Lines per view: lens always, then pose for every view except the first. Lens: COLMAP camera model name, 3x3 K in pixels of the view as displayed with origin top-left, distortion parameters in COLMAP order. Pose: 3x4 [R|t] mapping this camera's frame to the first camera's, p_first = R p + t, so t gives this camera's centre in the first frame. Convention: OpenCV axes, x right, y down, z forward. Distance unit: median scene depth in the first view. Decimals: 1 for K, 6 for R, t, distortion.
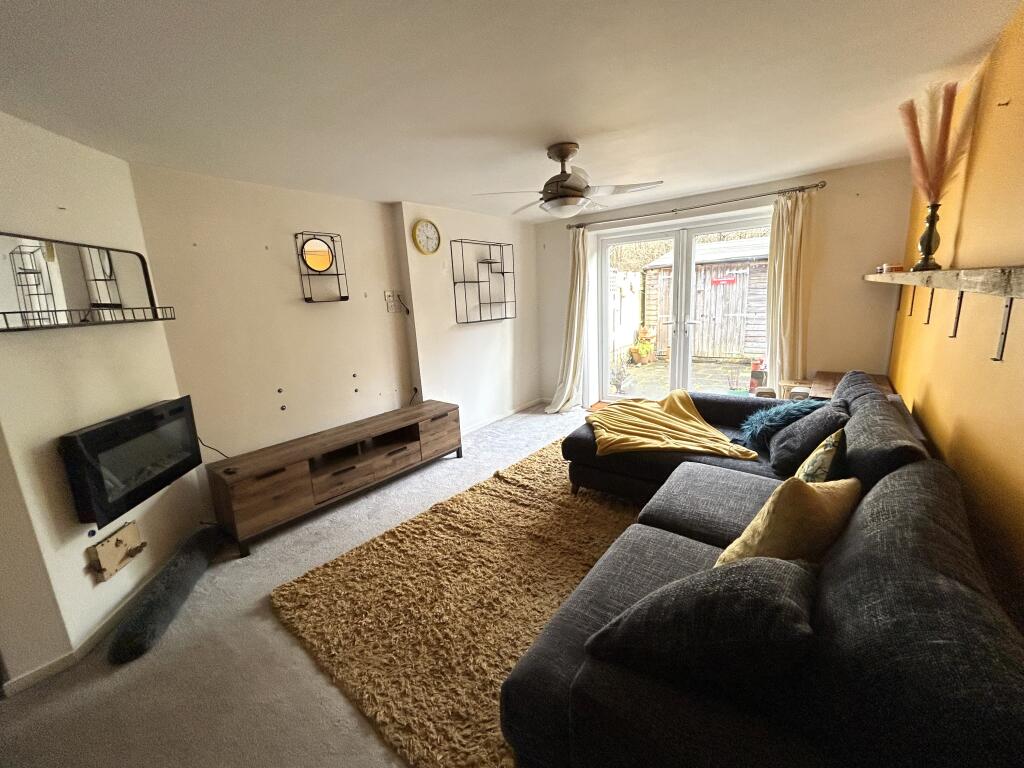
lens RADIAL K [[410.6, 0, 513.1], [0, 410.6, 380.3], [0, 0, 1]] dist [0.002559, -0.000402]
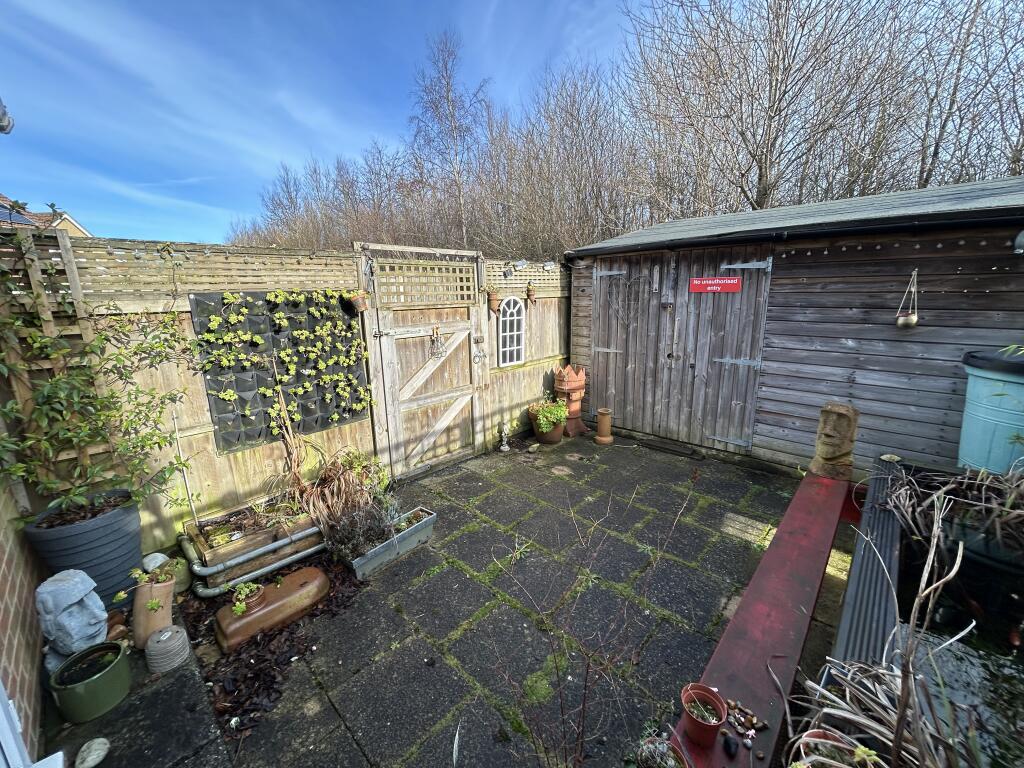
lens RADIAL K [[410.6, 0, 511.5], [0, 410.6, 382.1], [0, 0, 1]] dist [0.002559, -0.000402]
pose [[0.992640, 0.063237, -0.103285, 0.339541], [-0.062226, 0.997978, 0.012981, -0.125813], [0.103897, -0.006458, 0.994567, 0.518639]]
